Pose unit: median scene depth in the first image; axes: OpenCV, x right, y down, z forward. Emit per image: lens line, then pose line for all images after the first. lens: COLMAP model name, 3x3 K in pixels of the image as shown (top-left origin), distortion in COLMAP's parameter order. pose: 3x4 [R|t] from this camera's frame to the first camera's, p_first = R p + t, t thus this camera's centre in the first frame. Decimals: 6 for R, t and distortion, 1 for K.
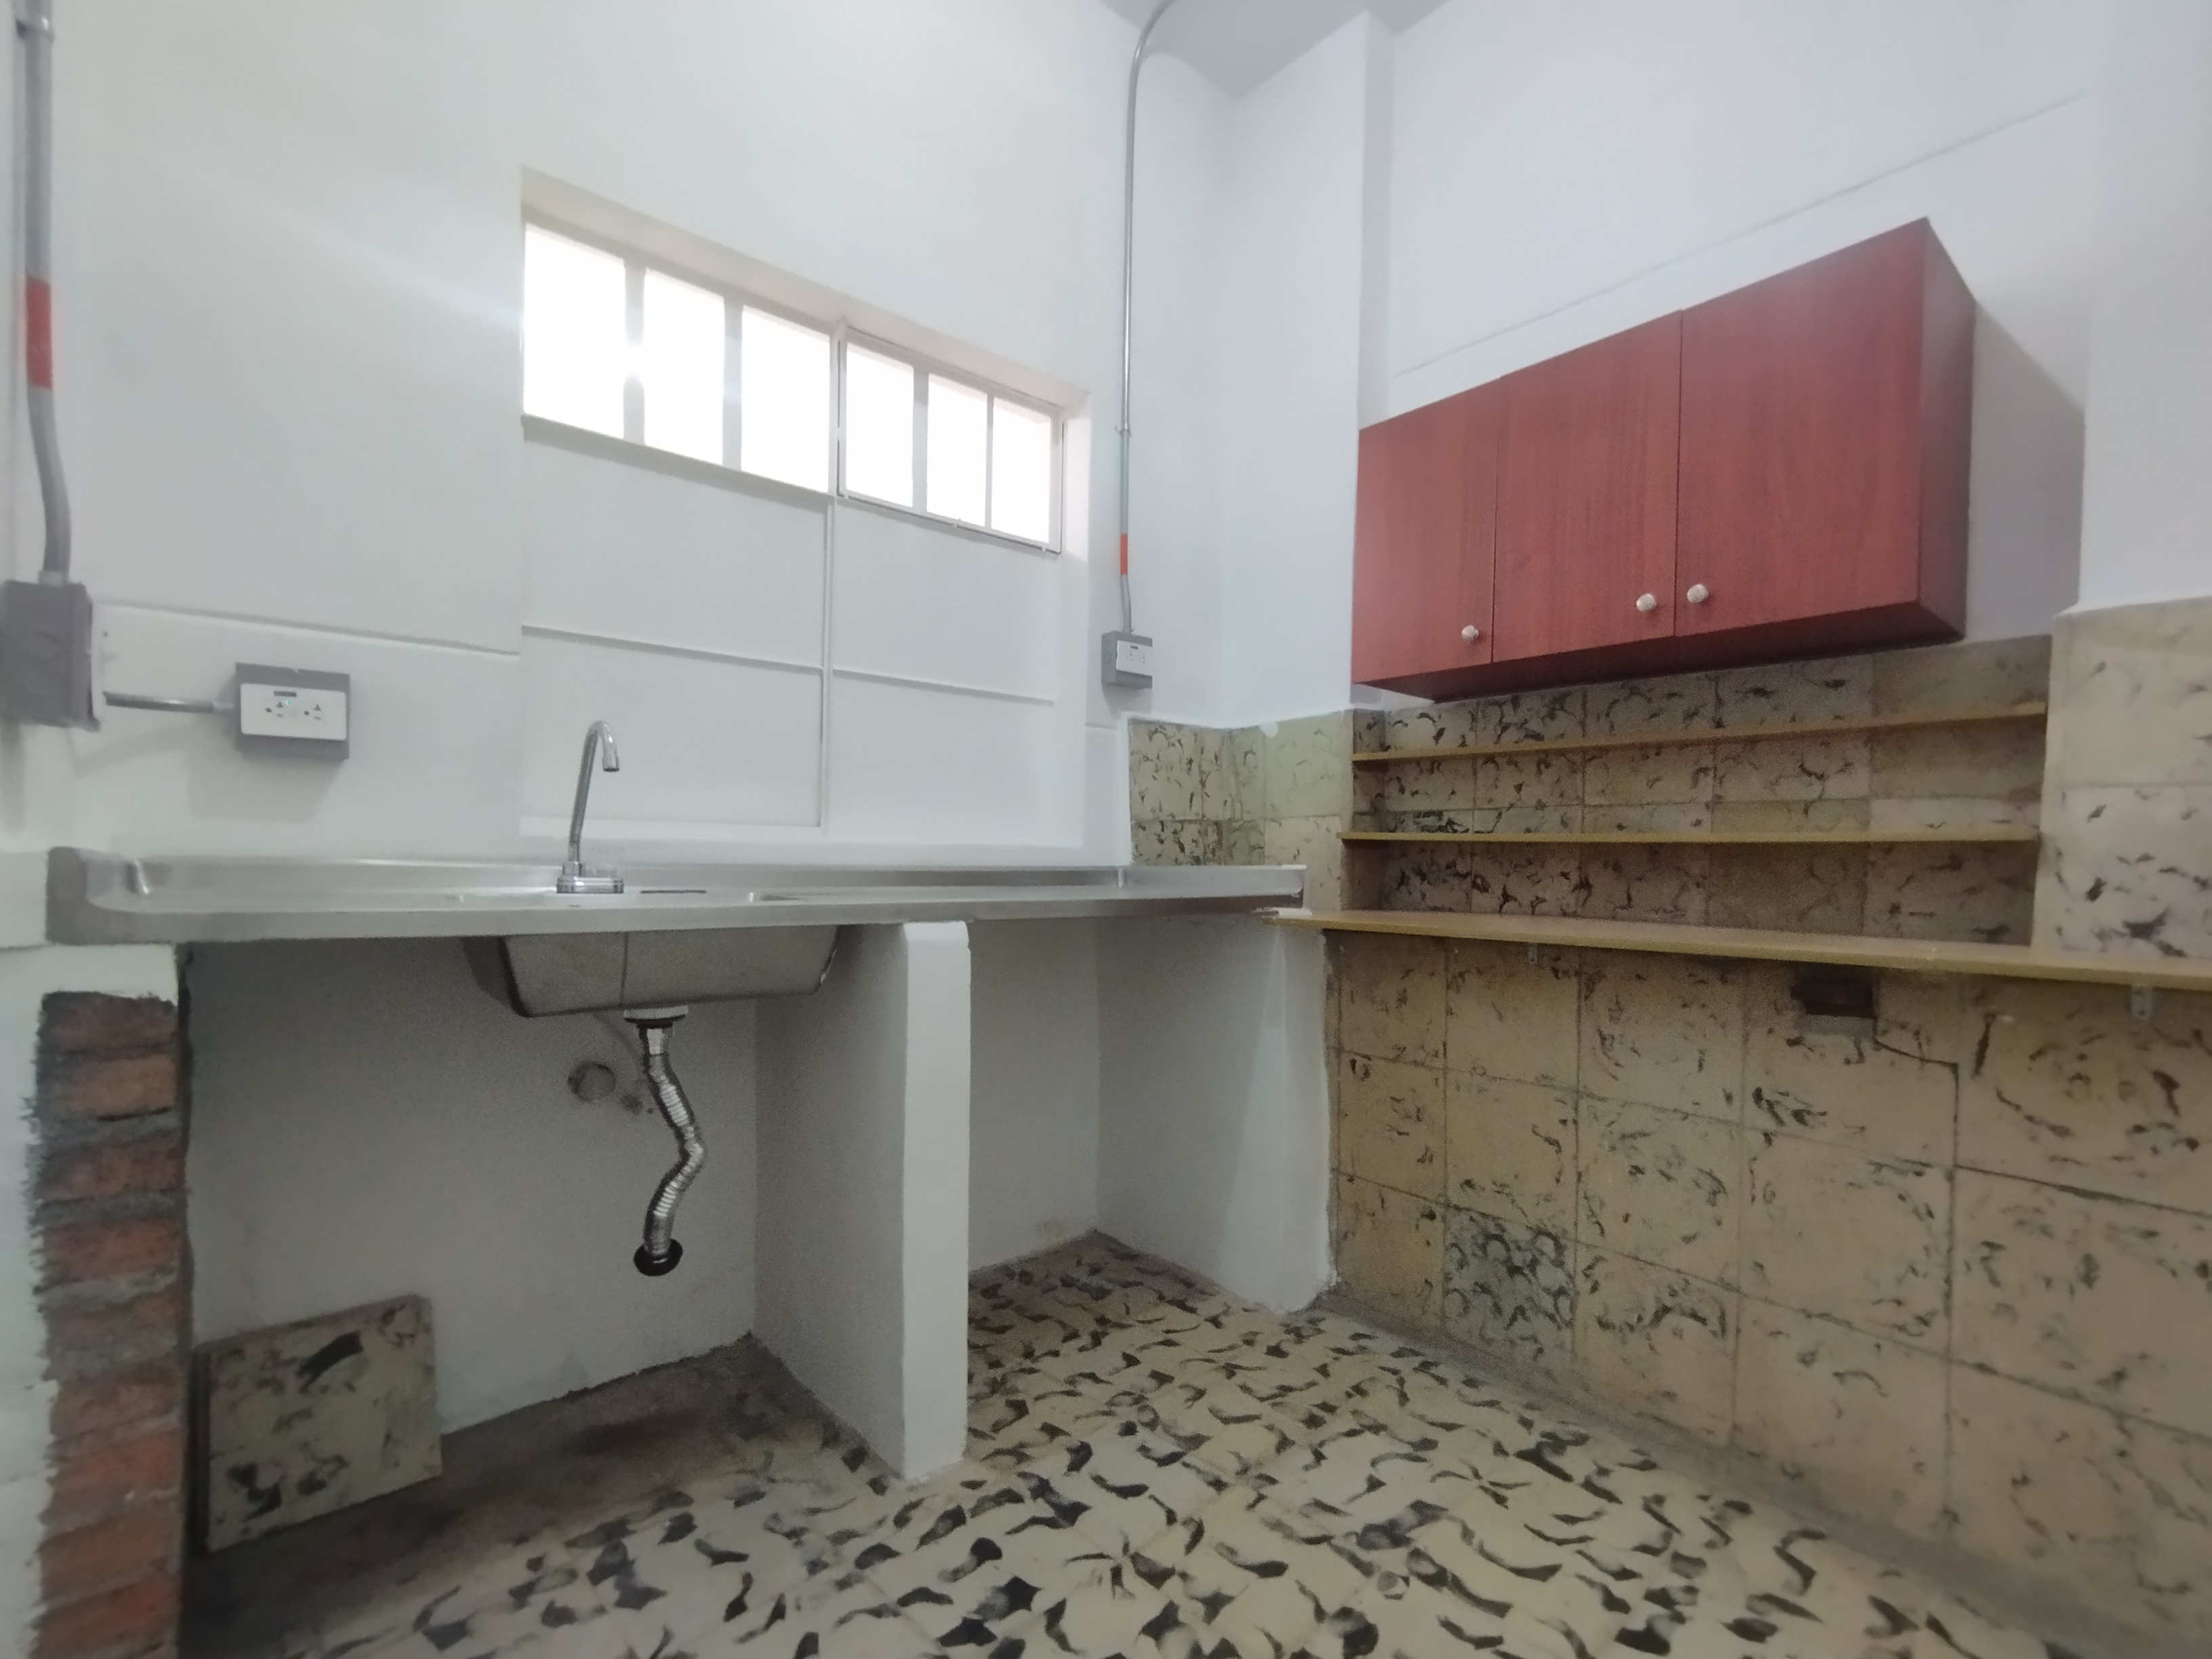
lens RADIAL K [[1027.7, 0, 1137.2], [0, 1027.7, 875.0], [0, 0, 1]] dist [-0.005646, 0.007166]
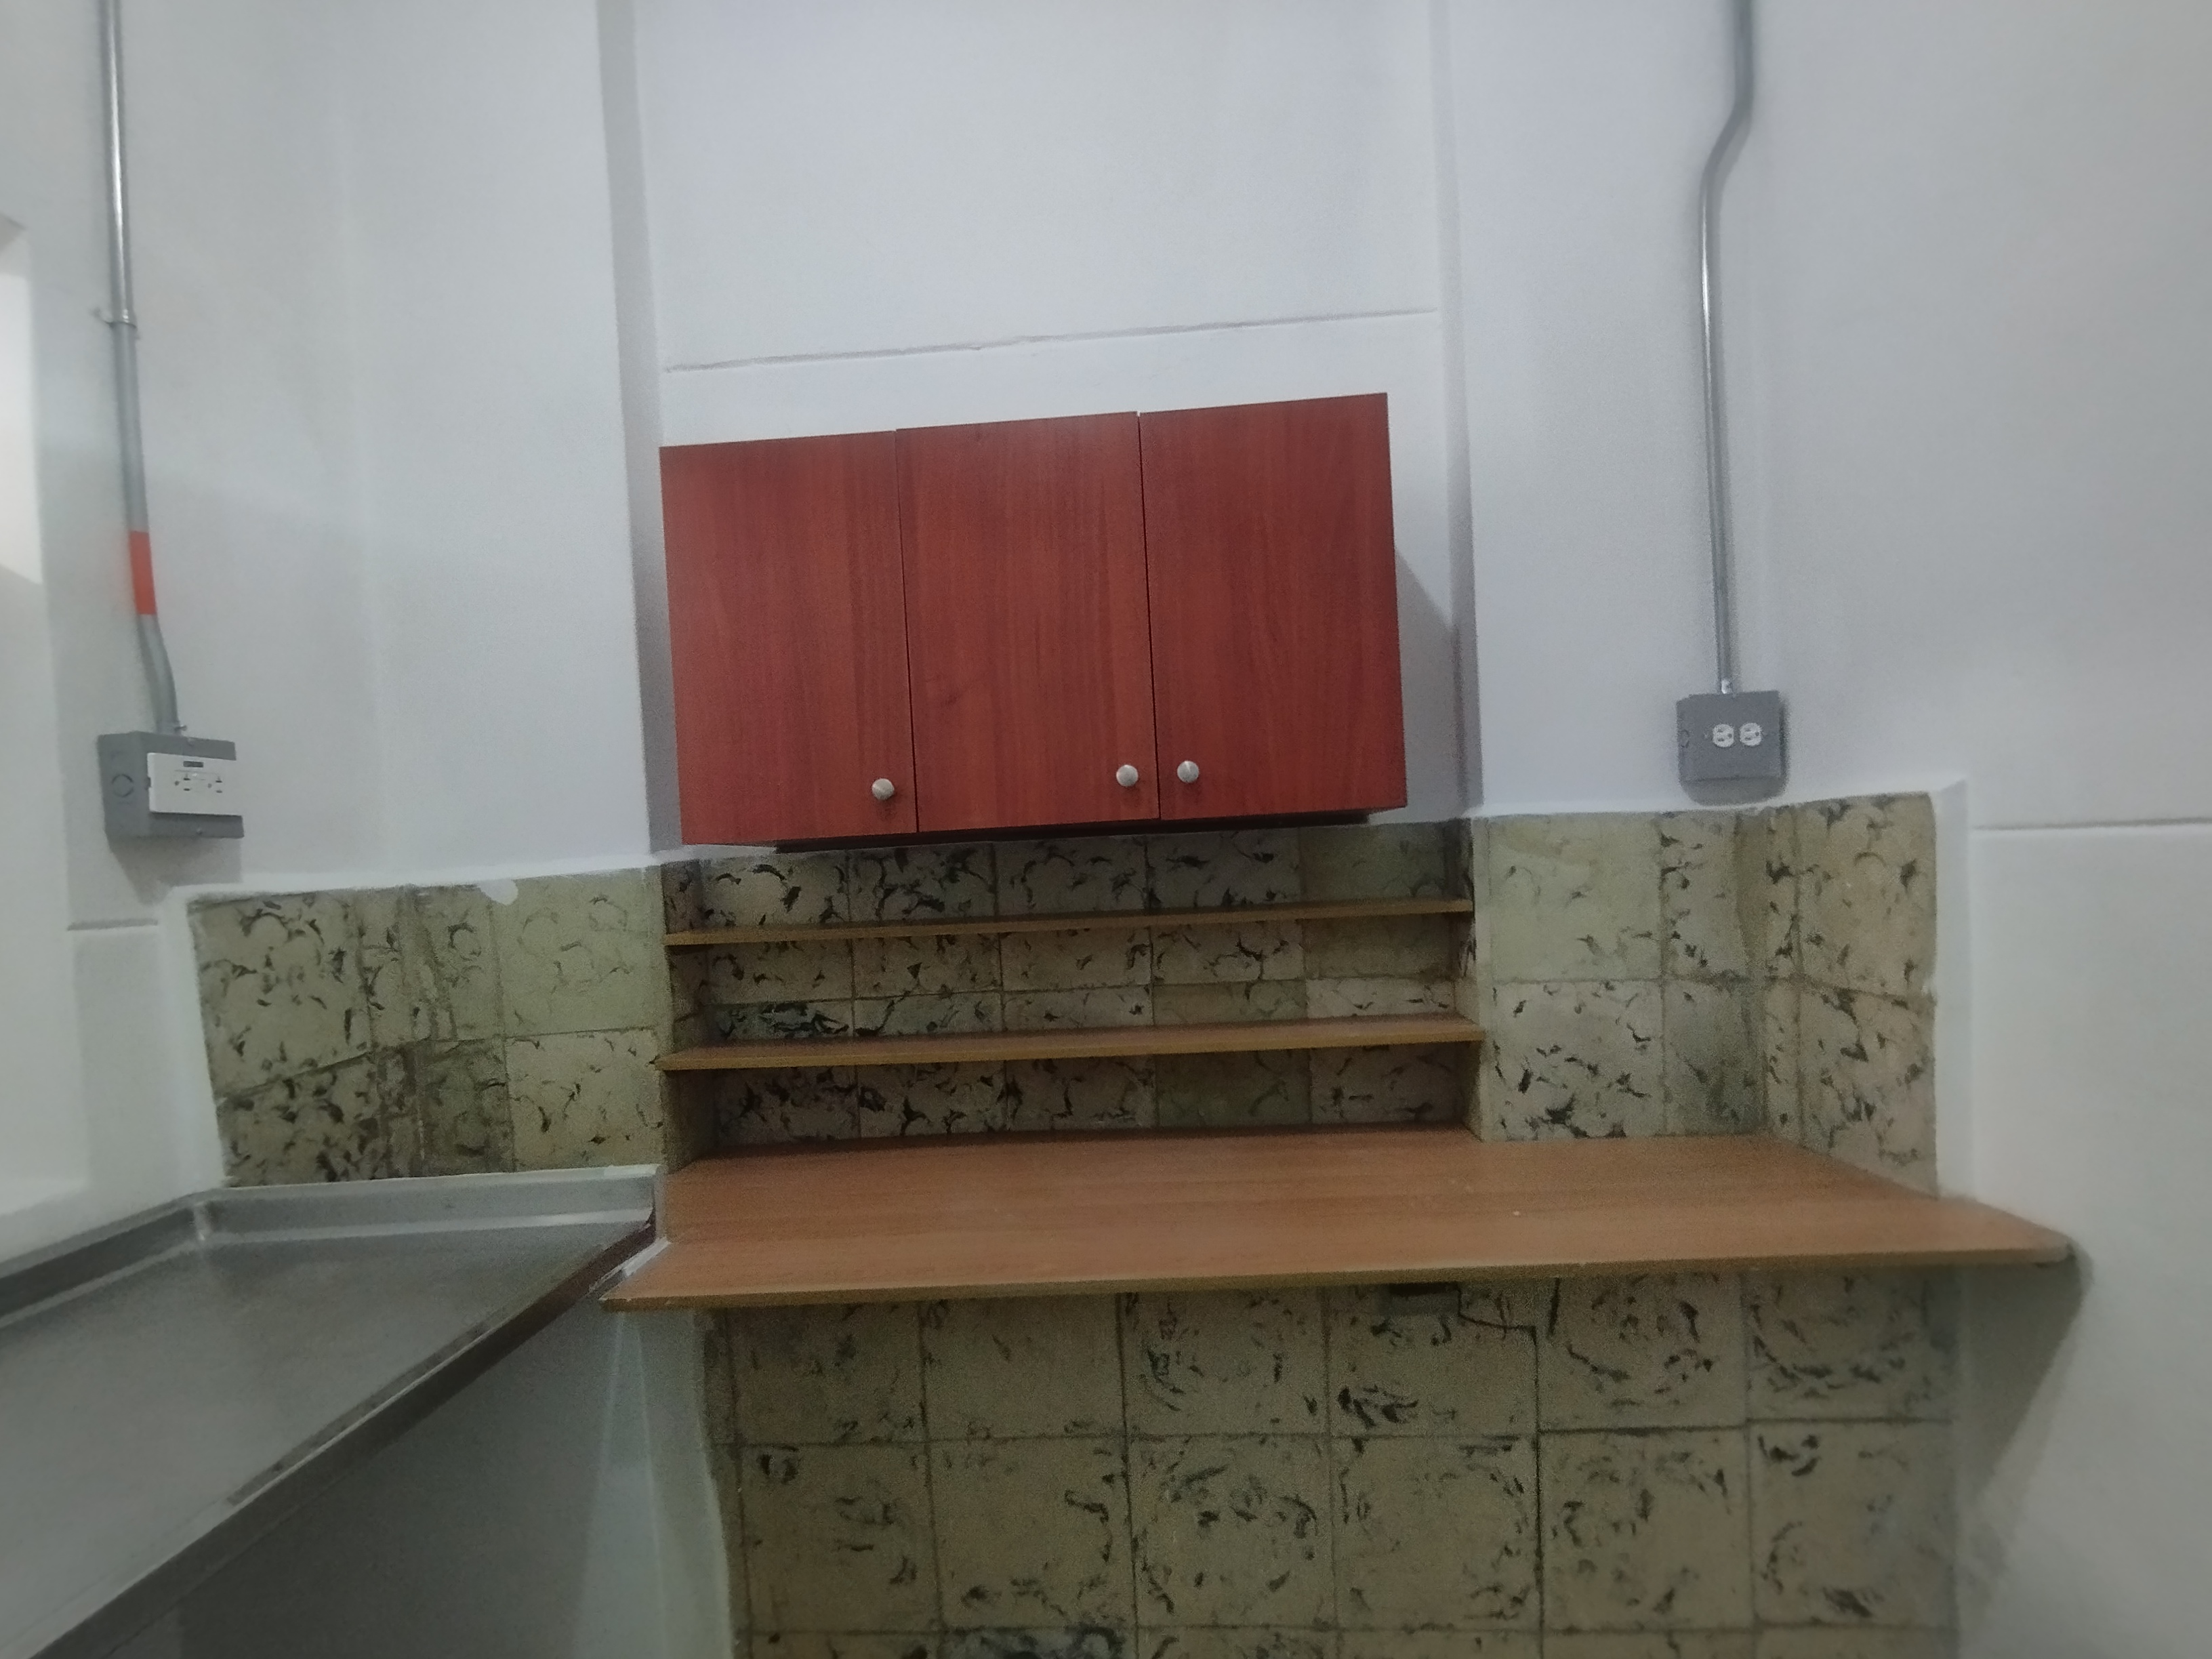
lens RADIAL K [[1016.5, 0, 1147.3], [0, 1016.5, 878.8], [0, 0, 1]] dist [-0.010832, 0.006172]
pose [[0.687482, -0.072888, 0.722534, -0.059345], [0.072986, 0.996847, 0.031116, -0.199478], [-0.722524, 0.031343, 0.690635, 0.433206]]
